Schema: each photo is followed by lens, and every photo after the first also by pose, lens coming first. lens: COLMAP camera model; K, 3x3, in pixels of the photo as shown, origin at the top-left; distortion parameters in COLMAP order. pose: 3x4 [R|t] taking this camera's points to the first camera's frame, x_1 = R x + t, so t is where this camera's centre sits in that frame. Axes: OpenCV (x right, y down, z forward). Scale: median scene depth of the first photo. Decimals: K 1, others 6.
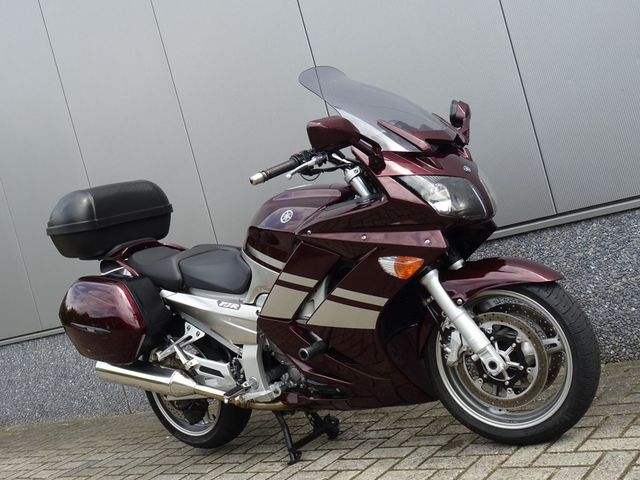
lens RADIAL K [[822.1, 0, 320.0], [0, 822.1, 240.0], [0, 0, 1]] dist [0.005549, 0.003493]
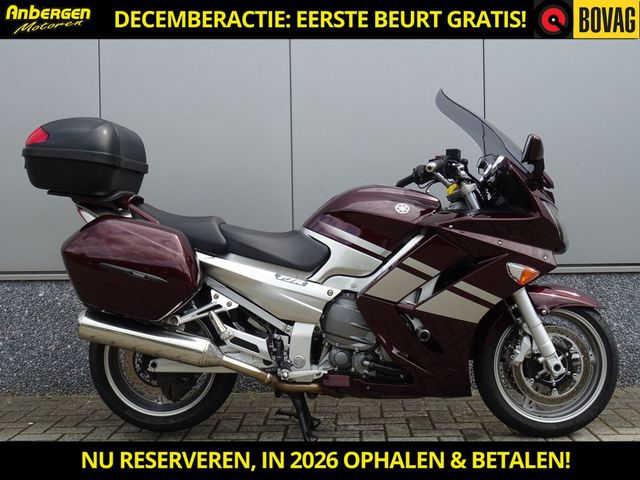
lens RADIAL K [[770.6, 0, 320.0], [0, 770.6, 240.0], [0, 0, 1]] dist [-0.020148, -0.003885]
pose [[0.770547, 0.244898, 0.588457, -0.655891], [-0.180749, 0.969297, -0.166713, 0.184698], [-0.611217, 0.022097, 0.791154, 0.245687]]
